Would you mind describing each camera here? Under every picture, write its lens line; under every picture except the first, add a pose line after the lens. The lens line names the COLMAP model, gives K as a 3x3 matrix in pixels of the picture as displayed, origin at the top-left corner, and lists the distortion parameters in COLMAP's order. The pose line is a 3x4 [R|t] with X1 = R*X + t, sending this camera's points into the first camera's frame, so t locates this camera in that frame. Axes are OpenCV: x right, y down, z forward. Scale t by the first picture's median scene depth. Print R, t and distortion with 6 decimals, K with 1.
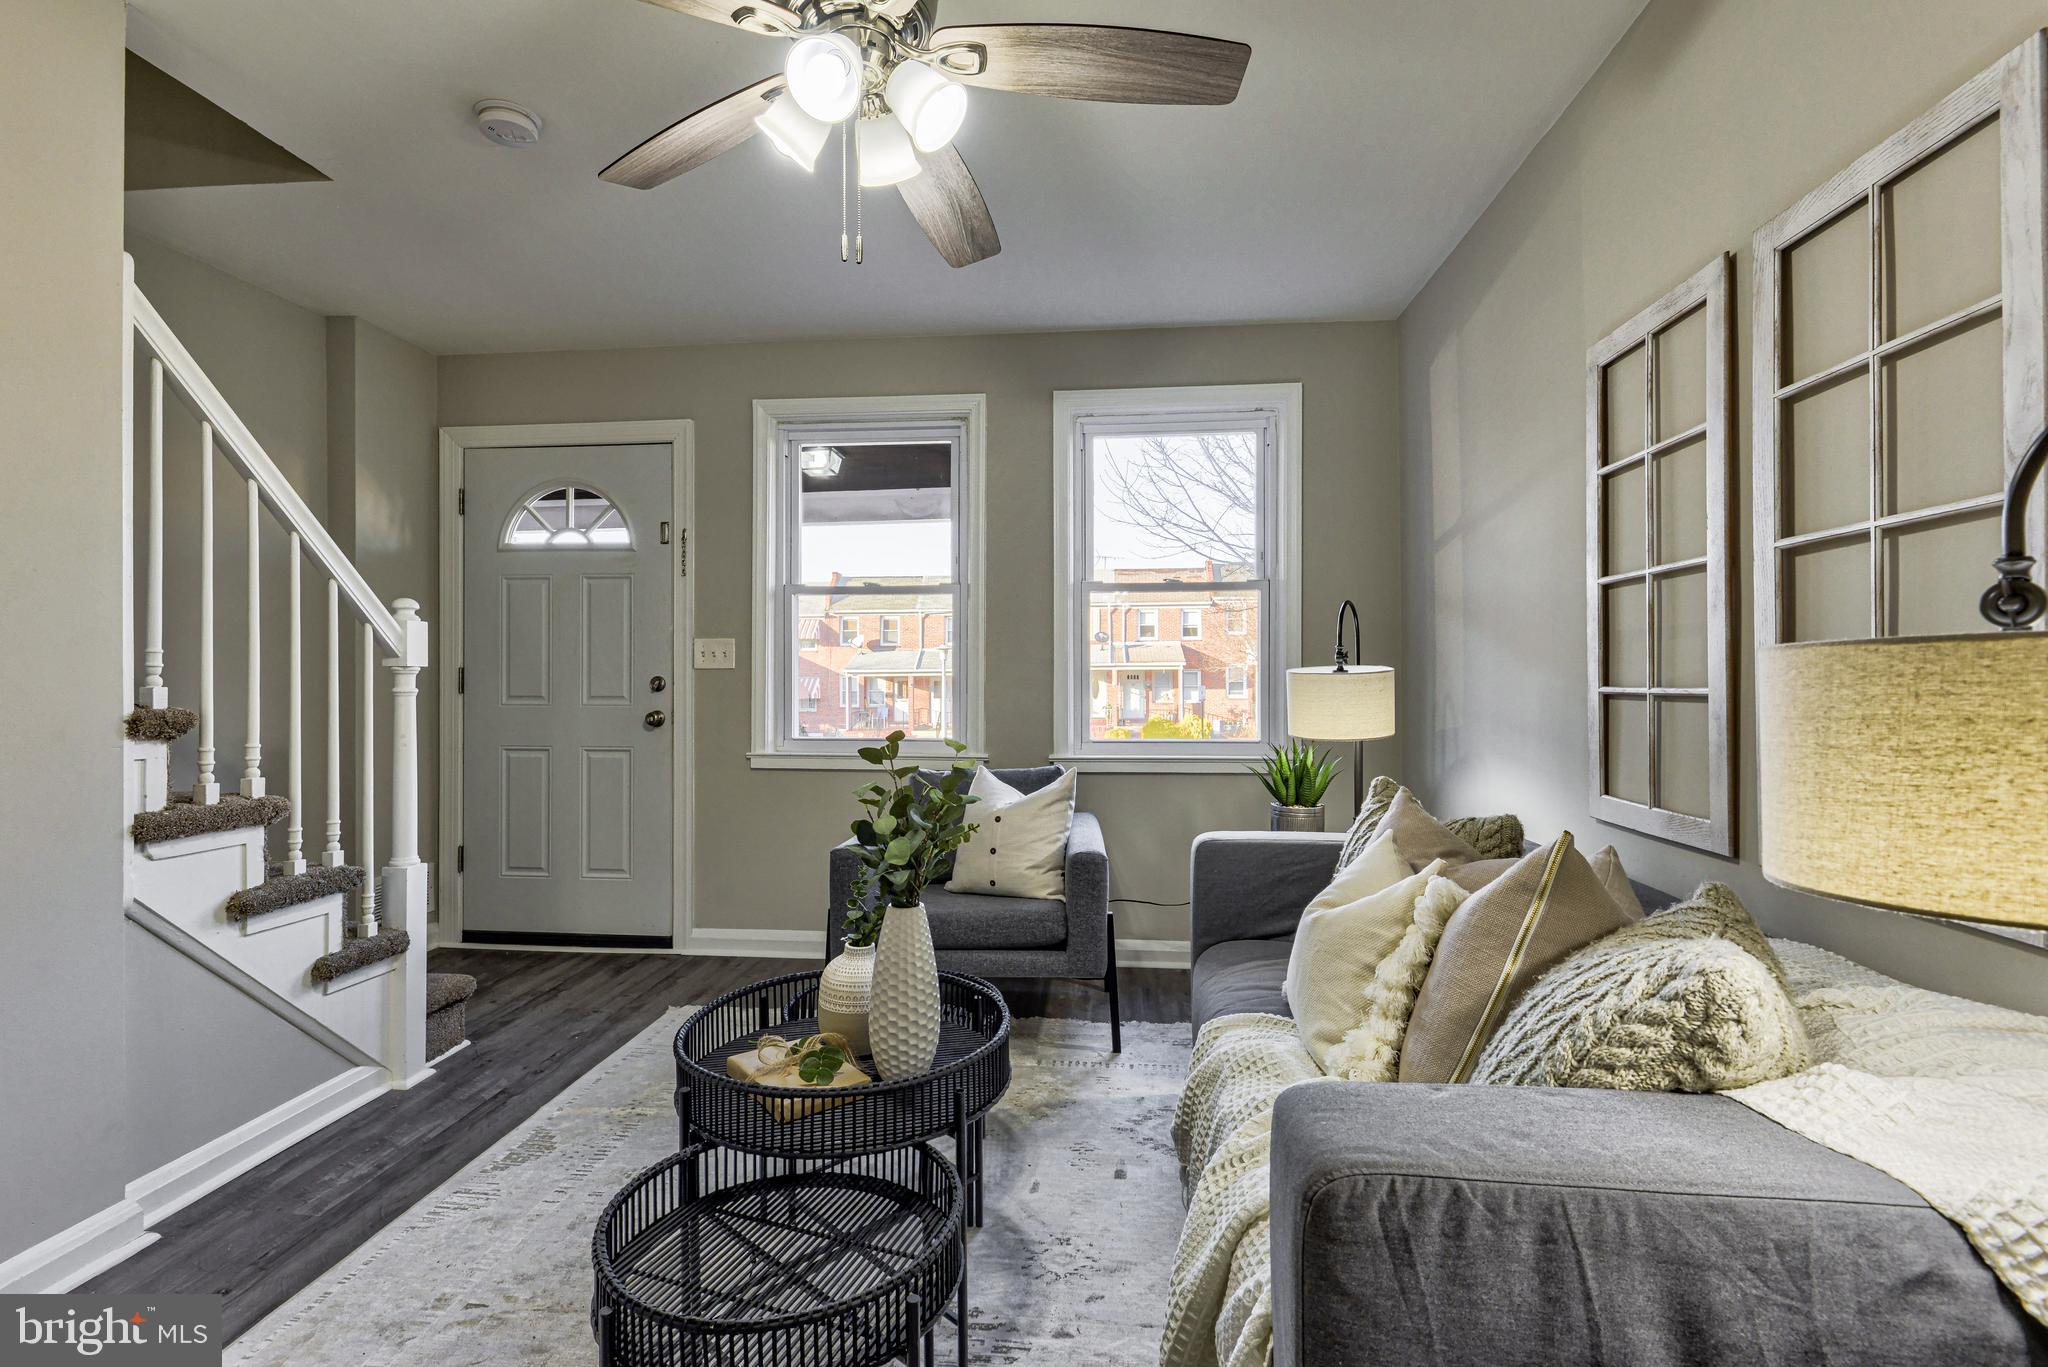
lens RADIAL K [[924.9, 0, 1005.9], [0, 924.9, 678.4], [0, 0, 1]] dist [0.005502, -0.009099]
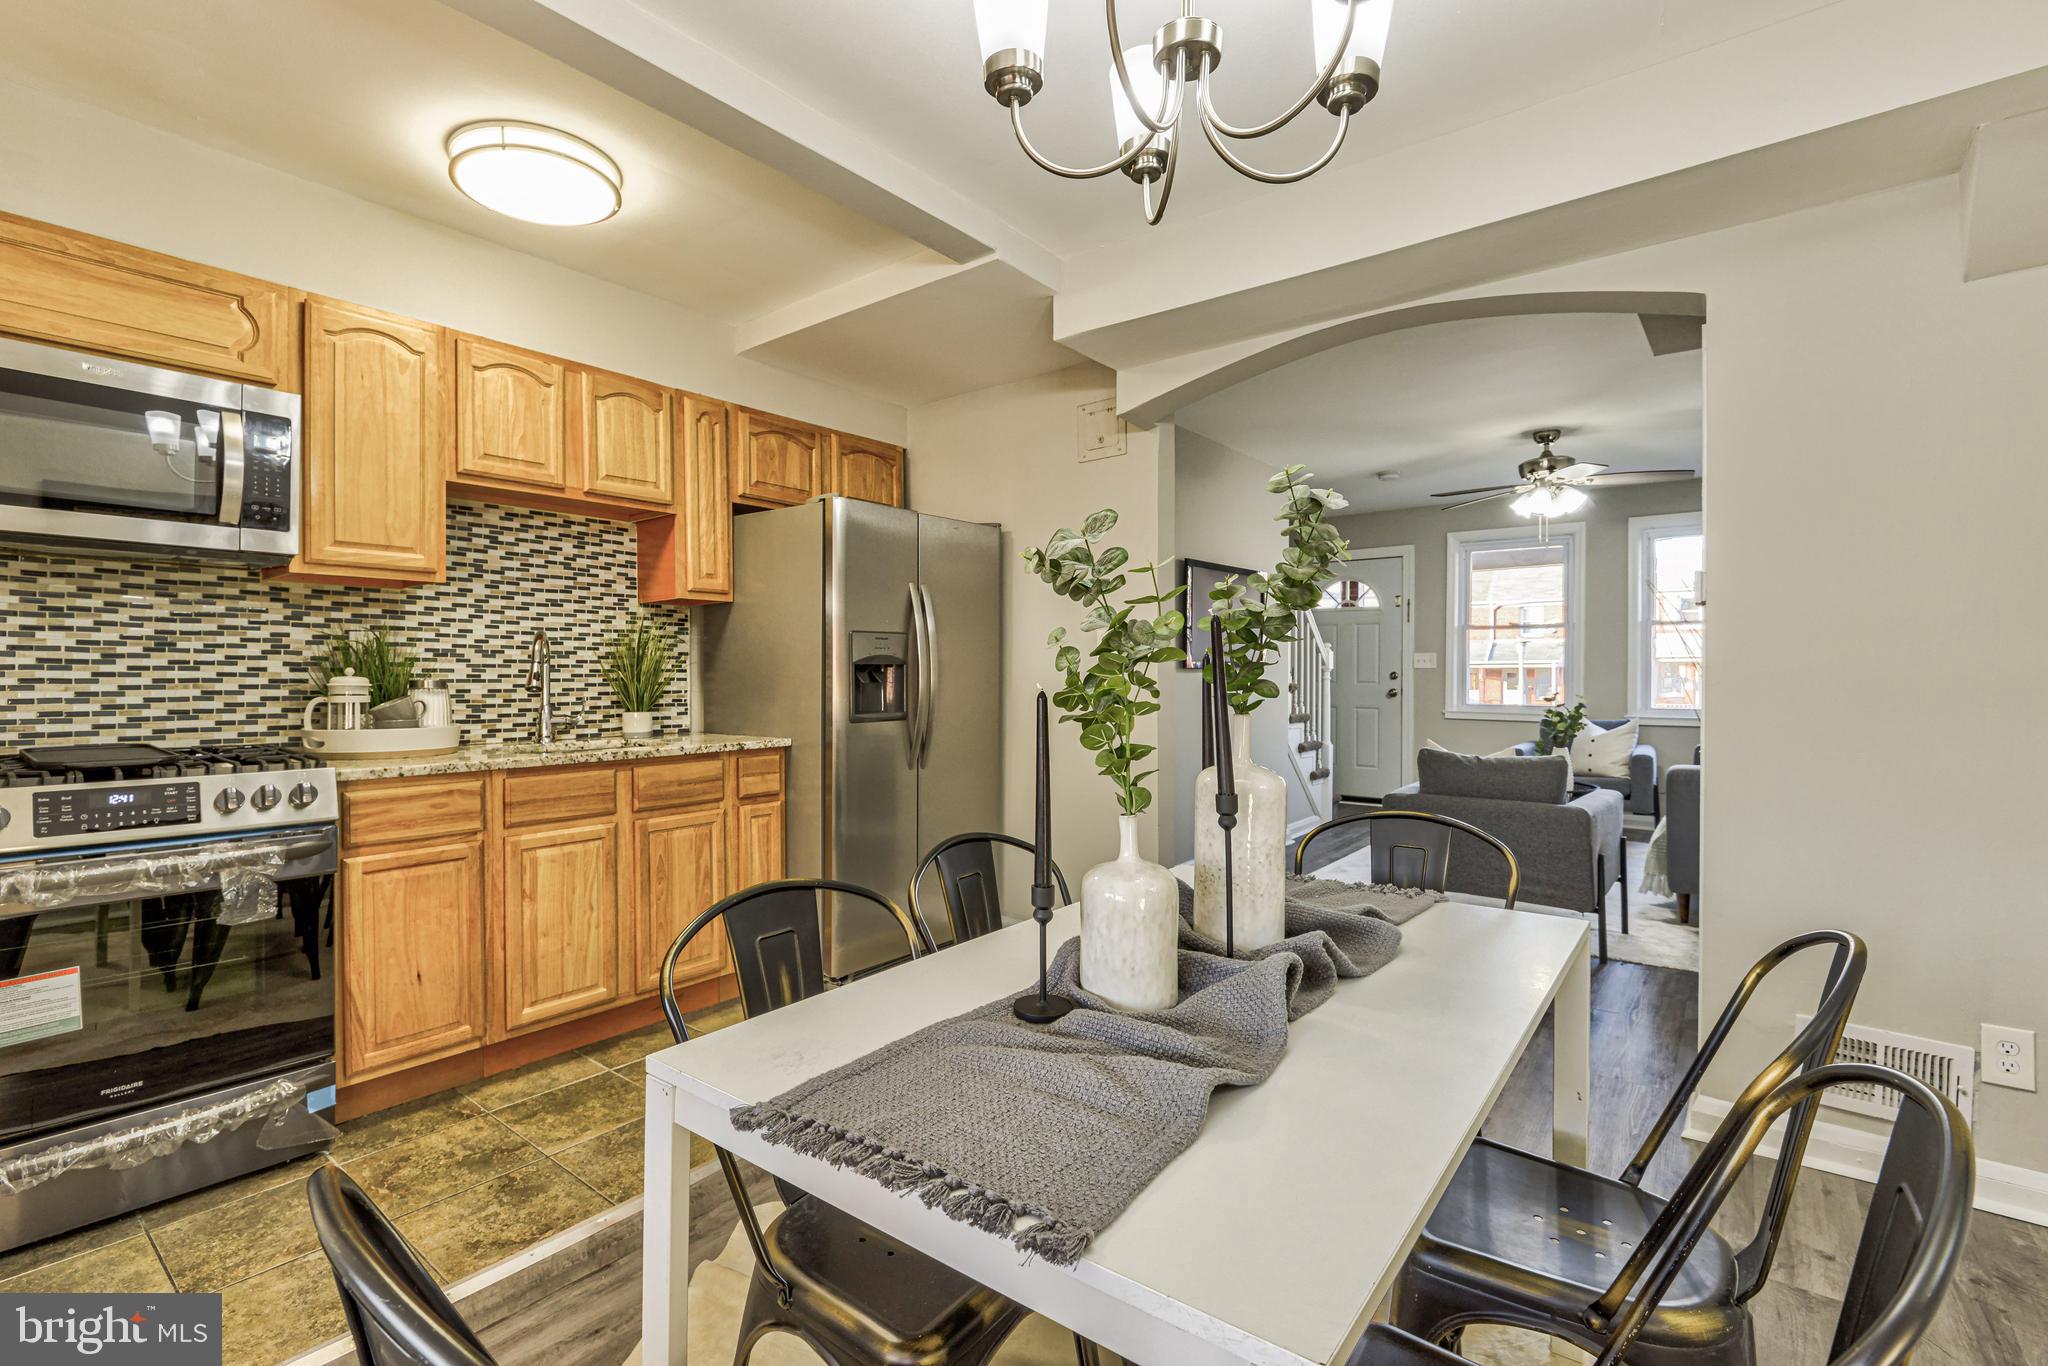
lens RADIAL K [[924.9, 0, 1005.9], [0, 924.9, 677.9], [0, 0, 1]] dist [0.005502, -0.009099]
pose [[0.844468, 0.004603, -0.535587, -0.012108], [0.001163, 0.999945, 0.010427, -0.019179], [0.535605, -0.009428, 0.844416, -2.019692]]
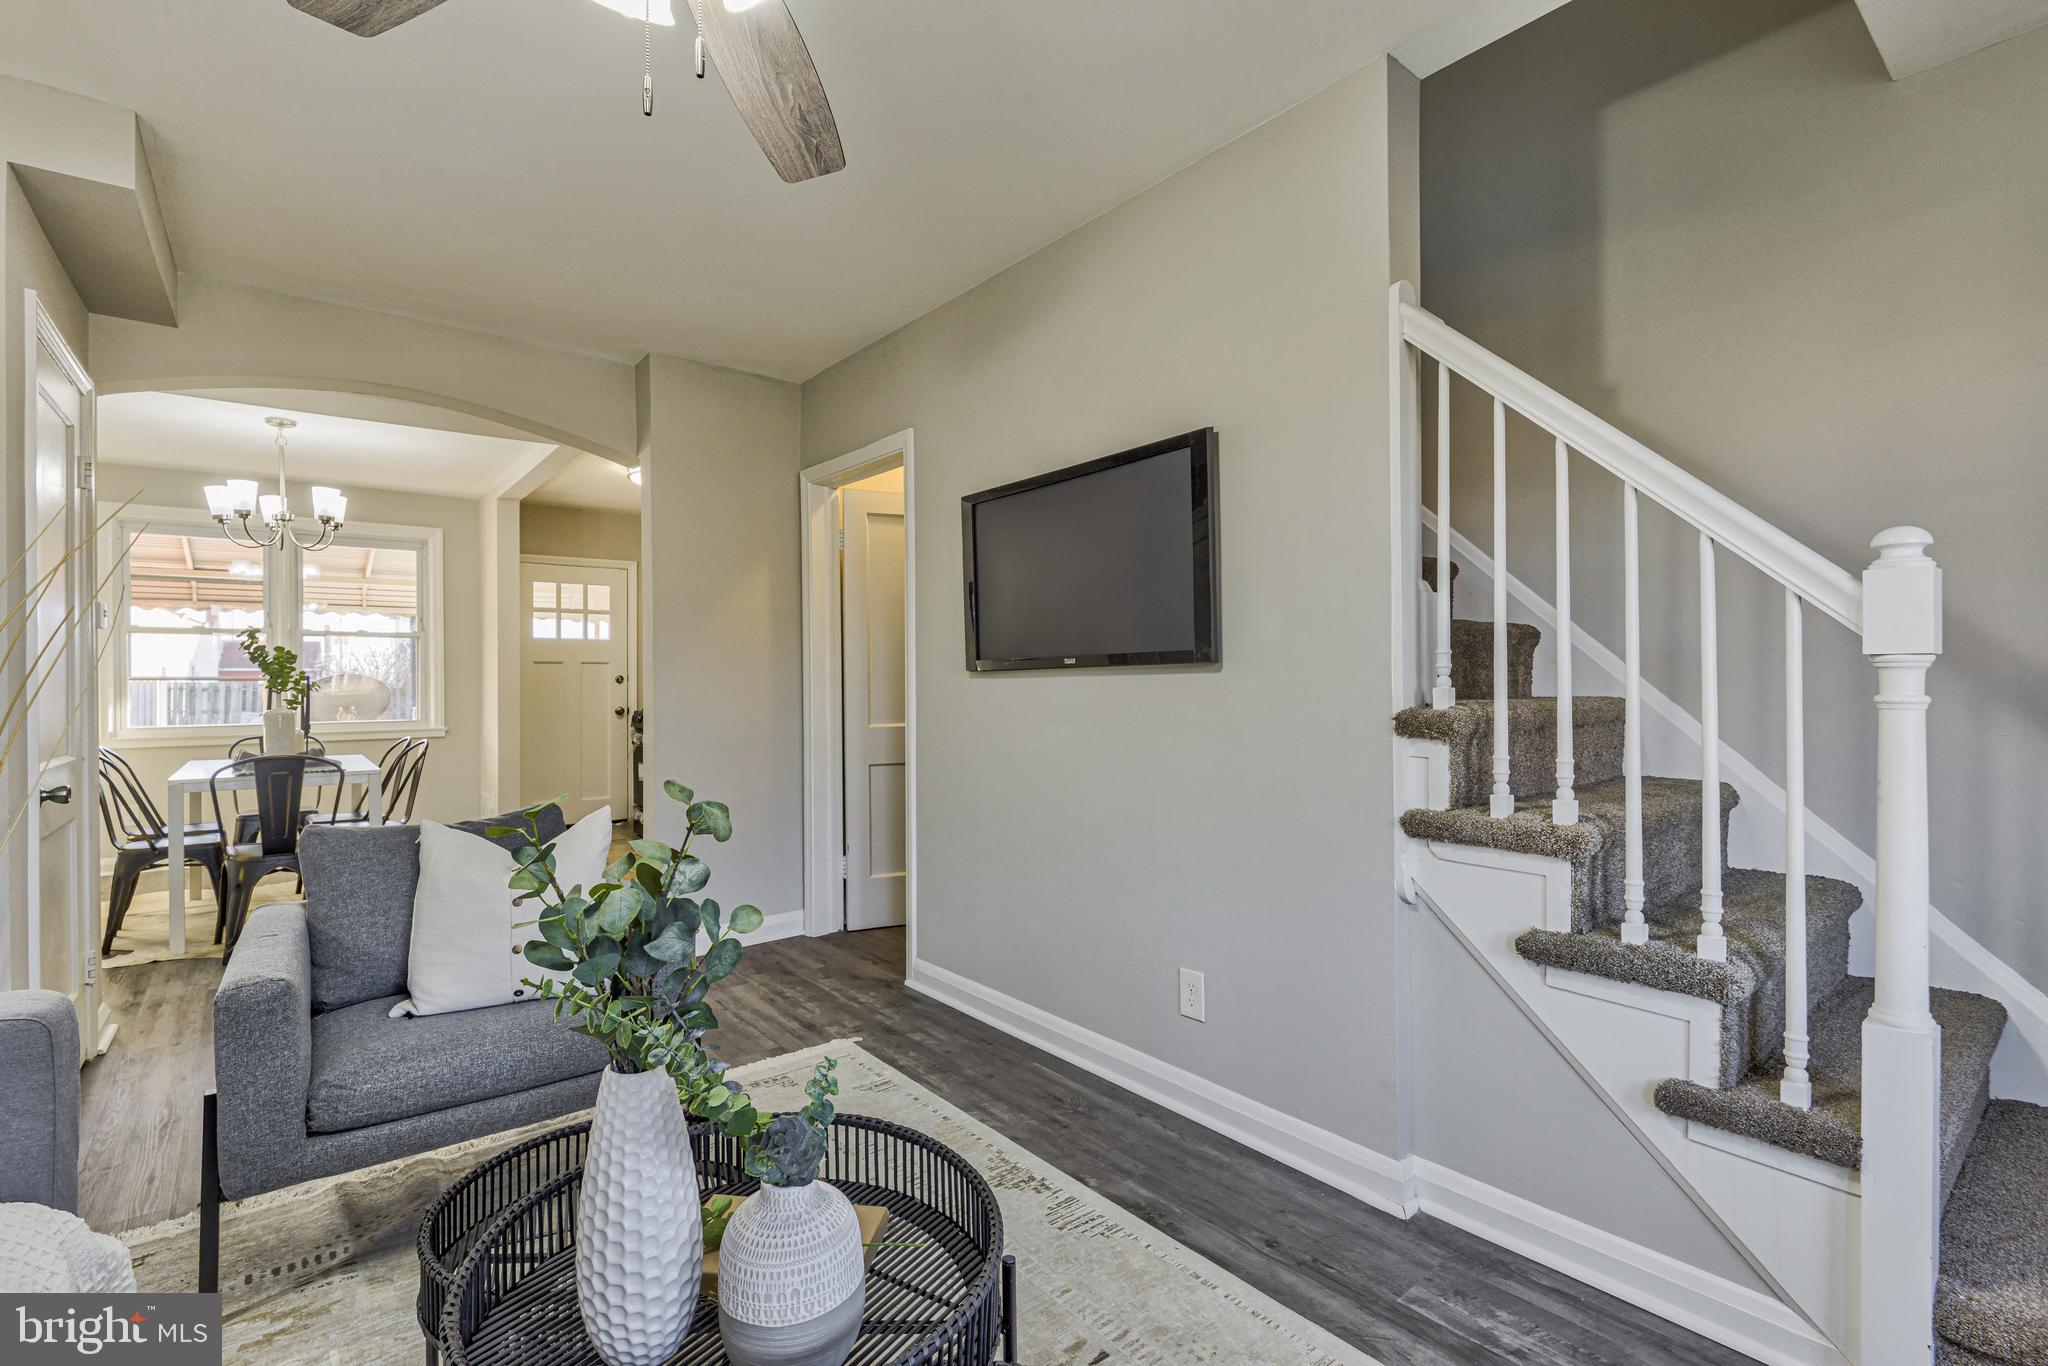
lens RADIAL K [[924.9, 0, 1005.9], [0, 924.9, 677.9], [0, 0, 1]] dist [0.005502, -0.009099]
pose [[-0.706677, 0.004903, -0.707519, 0.101190], [0.010036, 0.999945, -0.003095, -0.002814], [0.707465, -0.009288, -0.706687, 1.074903]]
